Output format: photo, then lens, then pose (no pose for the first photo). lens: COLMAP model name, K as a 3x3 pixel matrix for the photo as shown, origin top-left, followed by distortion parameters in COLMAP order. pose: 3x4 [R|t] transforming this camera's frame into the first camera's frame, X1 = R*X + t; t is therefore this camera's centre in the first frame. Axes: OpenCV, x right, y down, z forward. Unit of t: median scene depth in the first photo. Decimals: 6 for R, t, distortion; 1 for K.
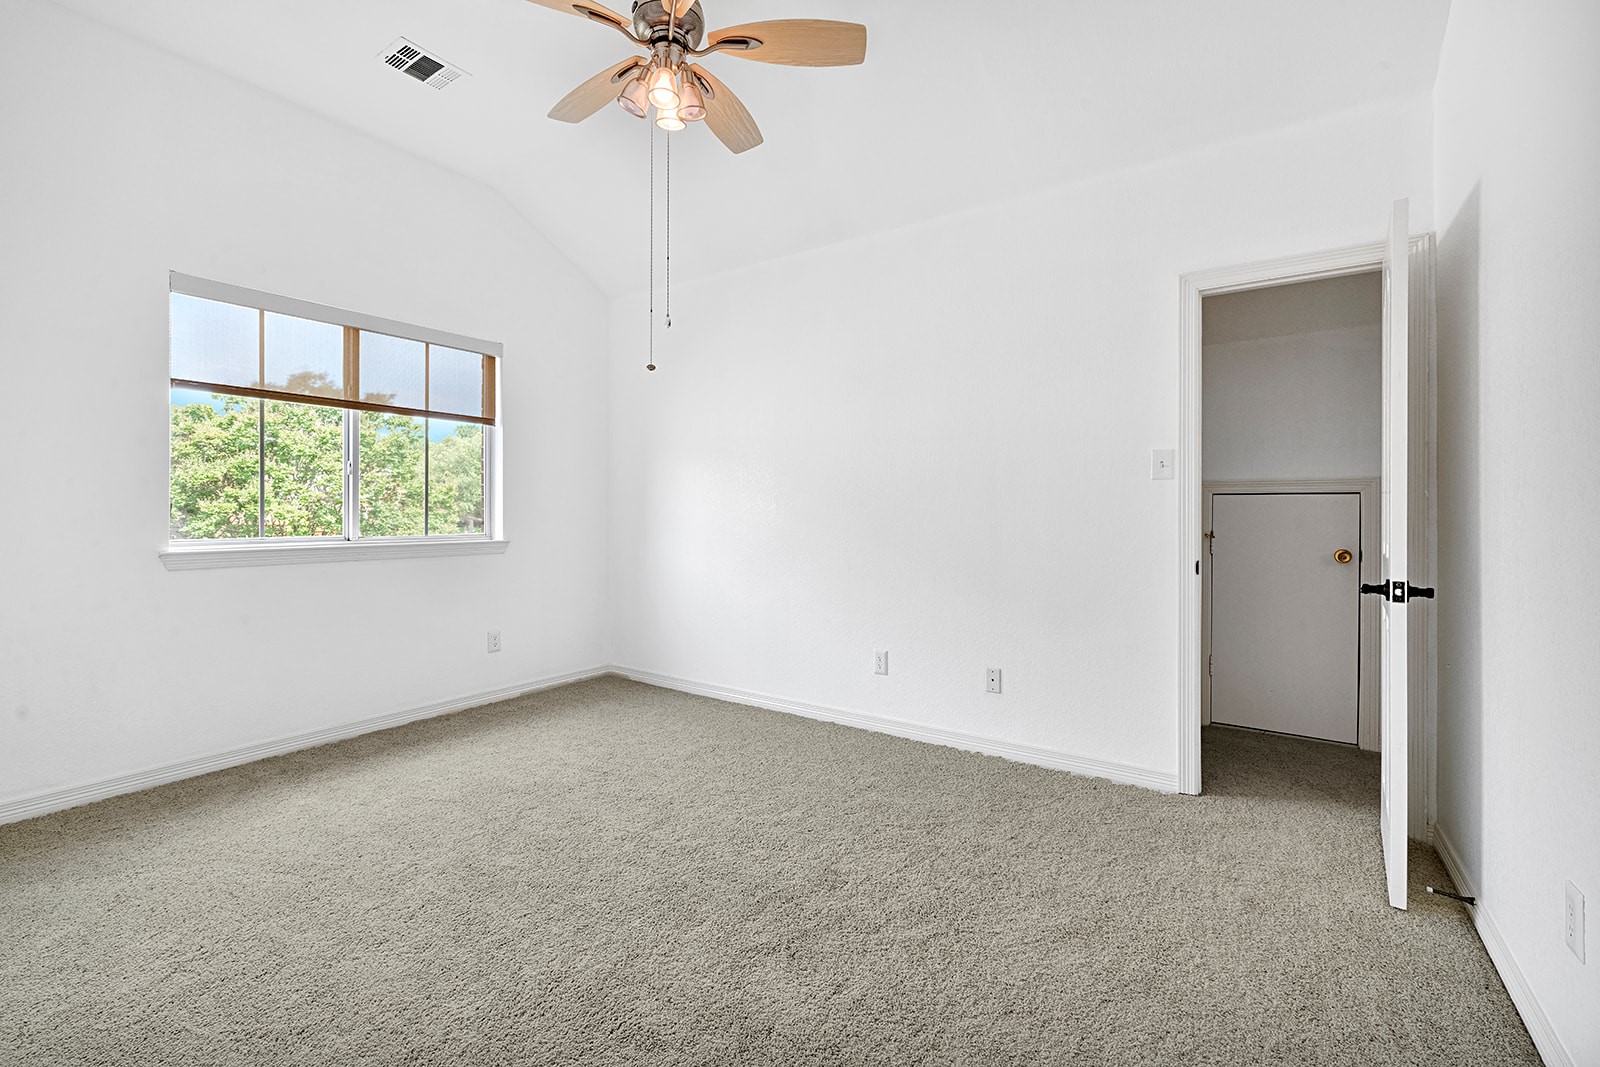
lens RADIAL K [[702.7, 0, 798.8], [0, 702.7, 528.5], [0, 0, 1]] dist [-0.000102, 0.000059]
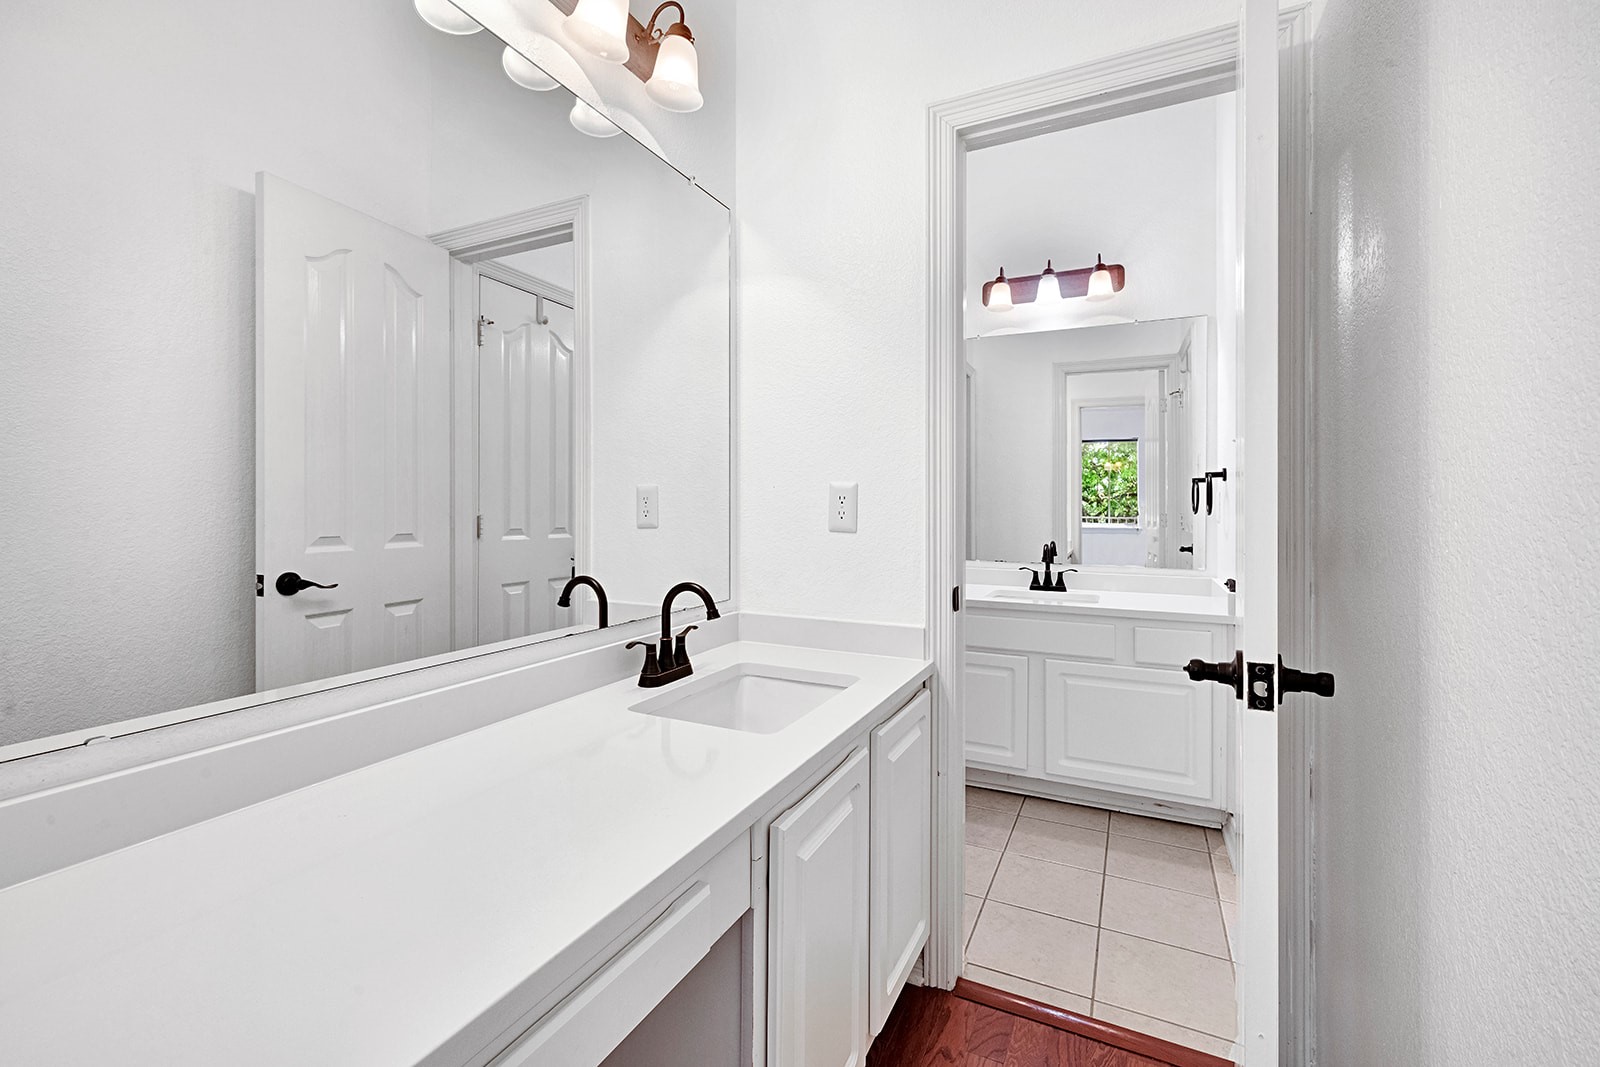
lens RADIAL K [[702.7, 0, 802.3], [0, 702.7, 518.0], [0, 0, 1]] dist [-0.000102, 0.000059]
pose [[0.992925, -0.004369, 0.118660, 0.514984], [0.004395, 0.999990, 0.000039, -0.015505], [-0.118659, 0.000483, 0.992935, 0.595024]]
